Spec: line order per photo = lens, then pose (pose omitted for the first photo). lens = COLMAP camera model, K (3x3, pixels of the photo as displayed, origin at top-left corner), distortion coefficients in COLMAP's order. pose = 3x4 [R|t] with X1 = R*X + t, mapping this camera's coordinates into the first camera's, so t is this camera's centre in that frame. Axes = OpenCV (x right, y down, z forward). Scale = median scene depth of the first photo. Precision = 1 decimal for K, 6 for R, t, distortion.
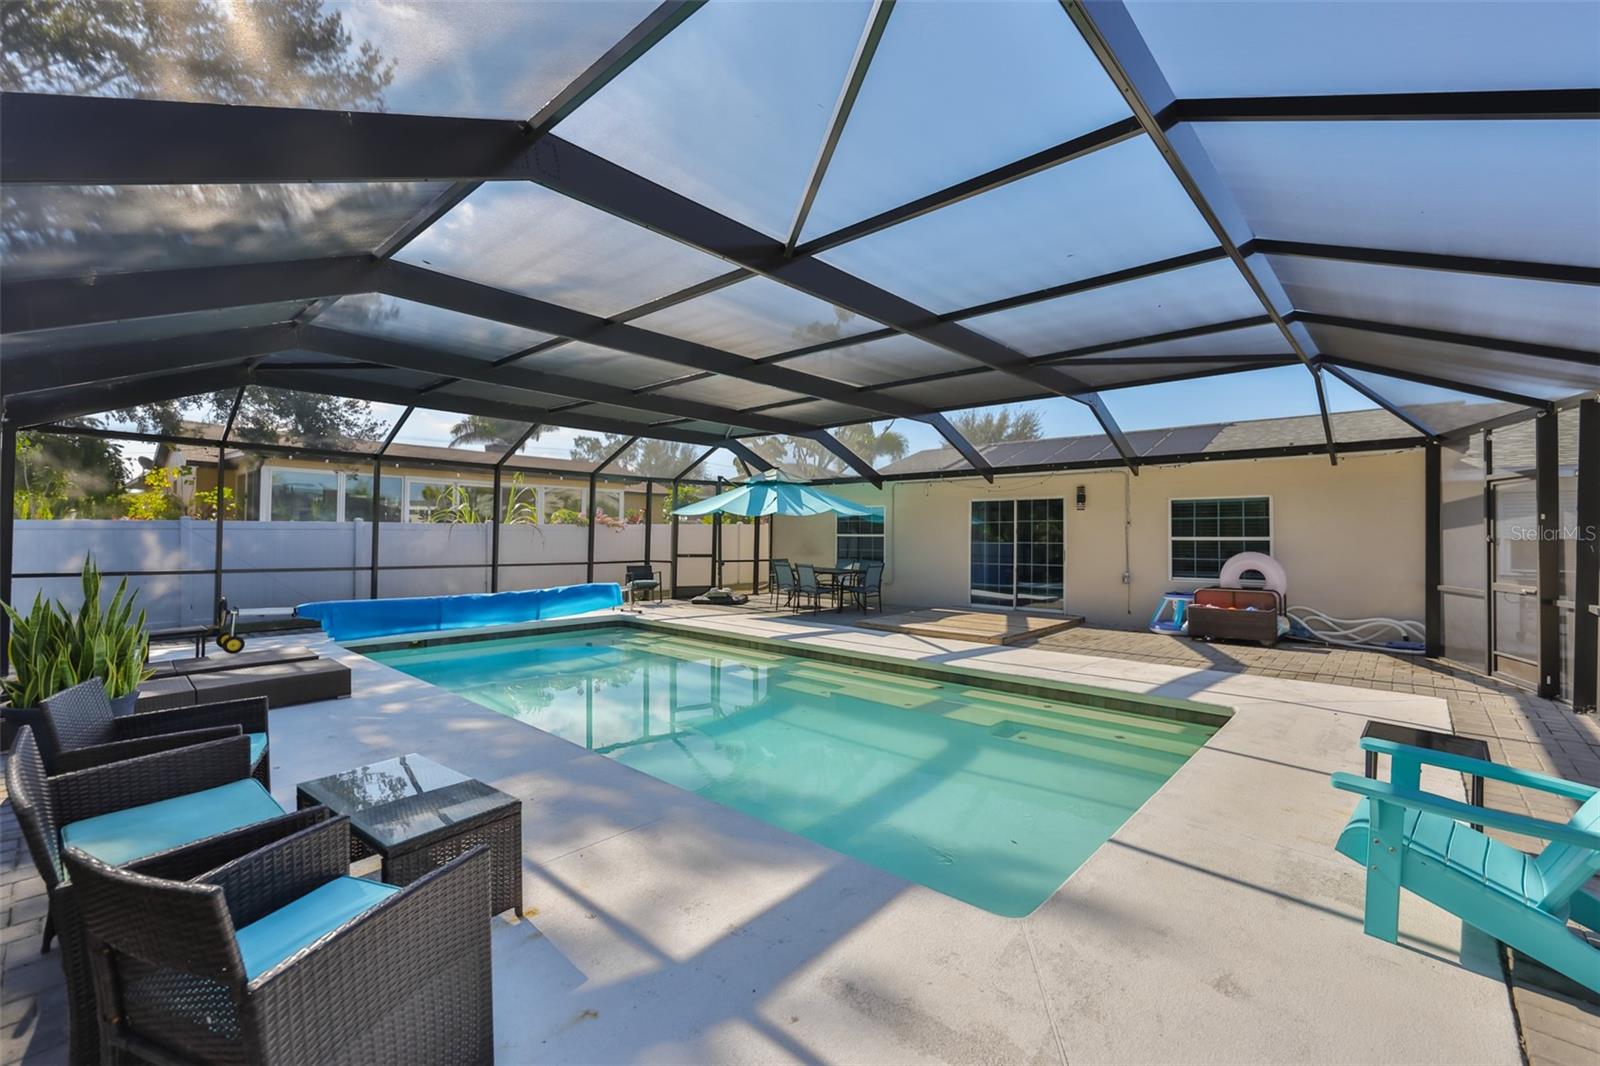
lens RADIAL K [[679.4, 0, 822.2], [0, 679.4, 528.4], [0, 0, 1]] dist [-0.000679, 0.000066]
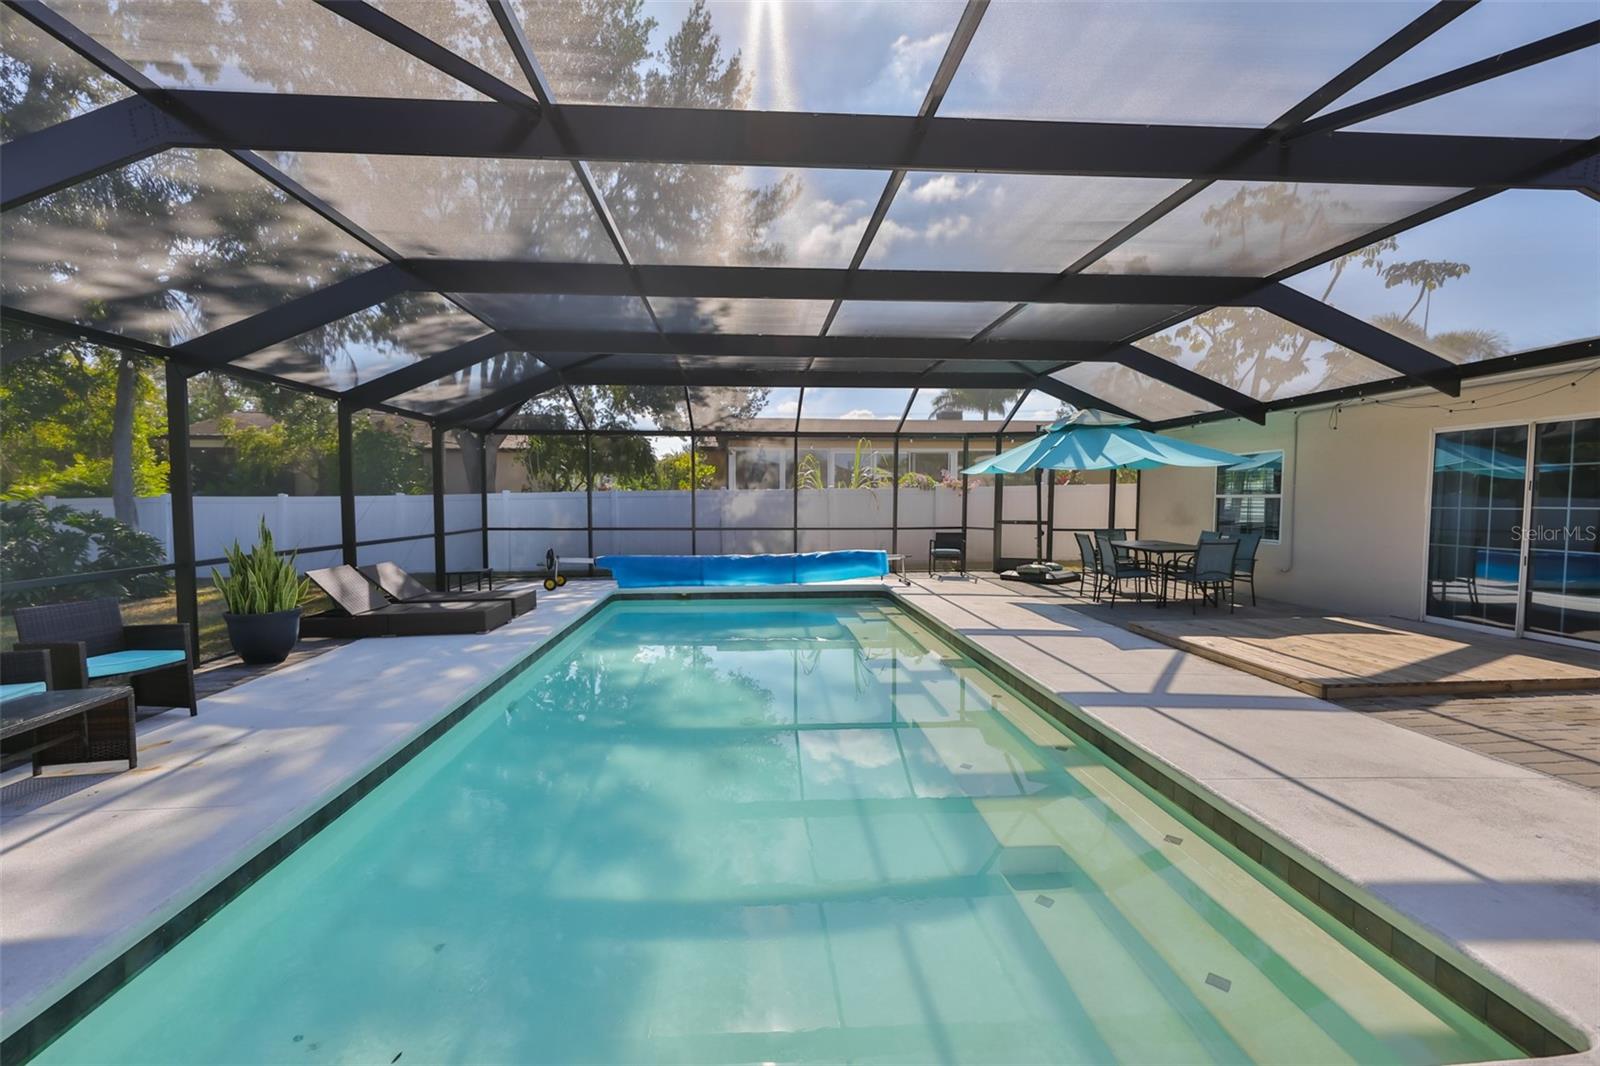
lens RADIAL K [[688.5, 0, 800.0], [0, 688.5, 533.0], [0, 0, 1]] dist [-0.000966, 0.000003]
pose [[0.719306, 0.024608, -0.694258, 0.236880], [0.015113, 0.998582, 0.051054, 0.006012], [0.694529, -0.047216, 0.717913, 0.219806]]
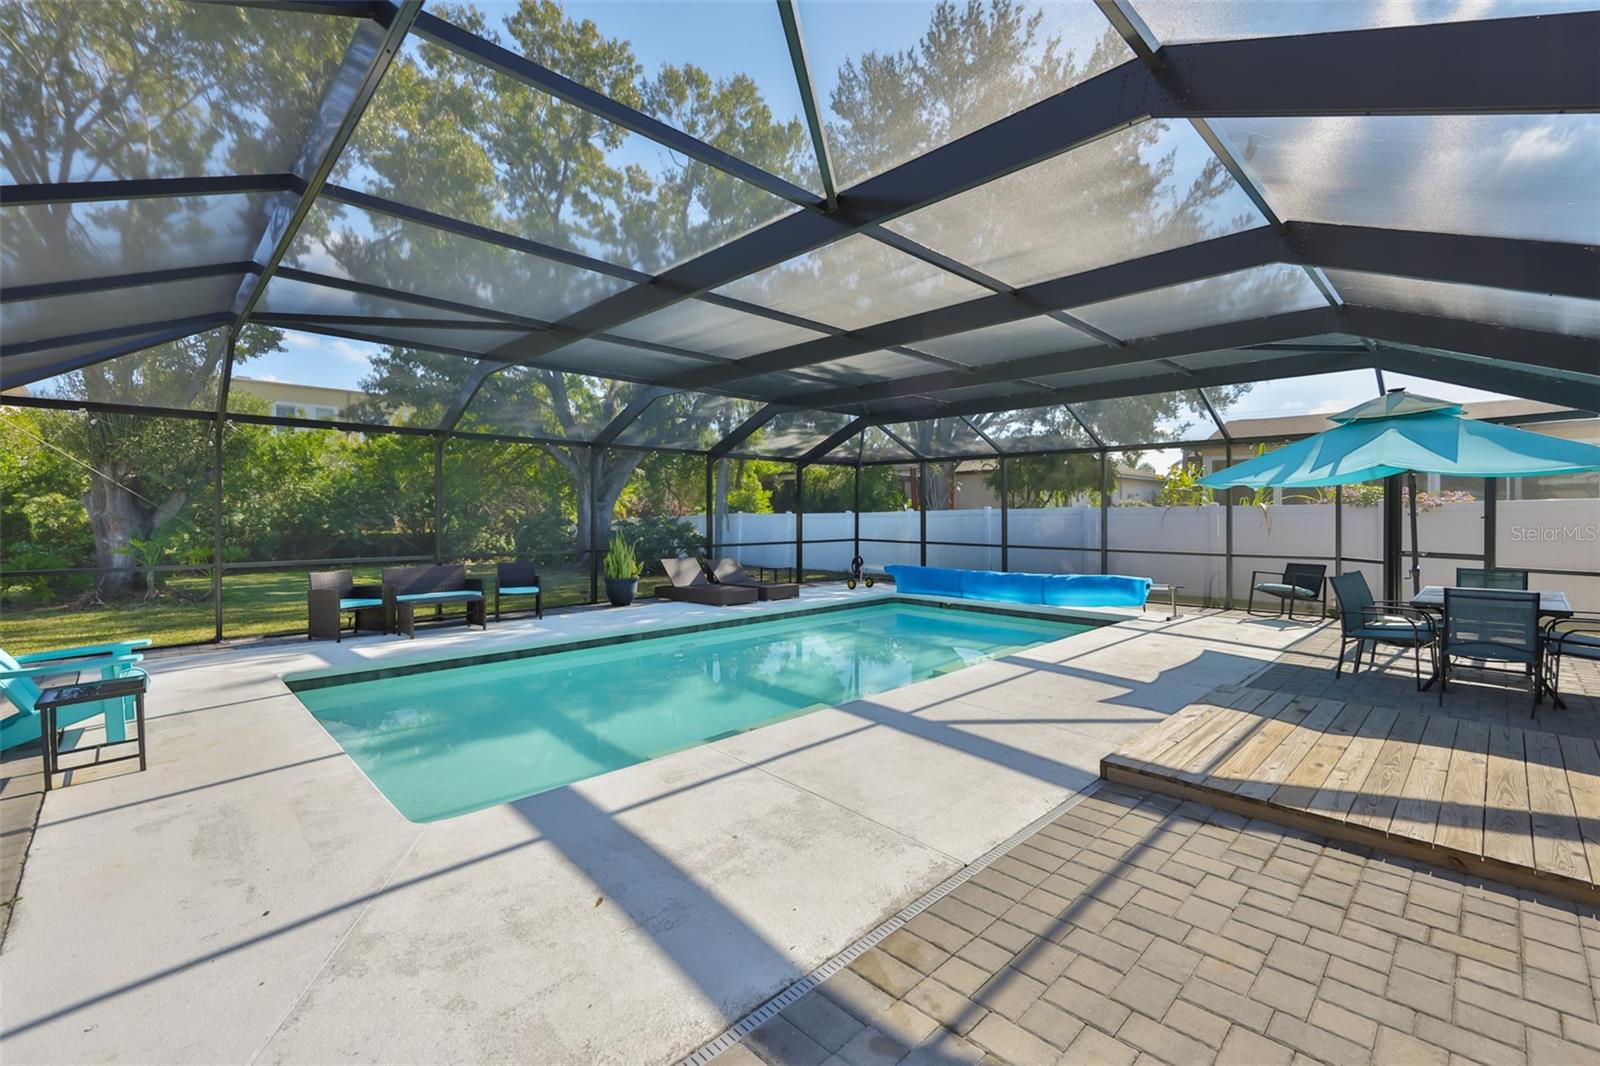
lens RADIAL K [[688.5, 0, 800.0], [0, 688.5, 533.0], [0, 0, 1]] dist [-0.000966, 0.000003]
pose [[-0.065544, 0.020469, -0.997640, 0.490254], [0.008811, 0.999762, 0.019933, 0.005330], [0.997811, -0.007484, -0.065709, 0.568778]]
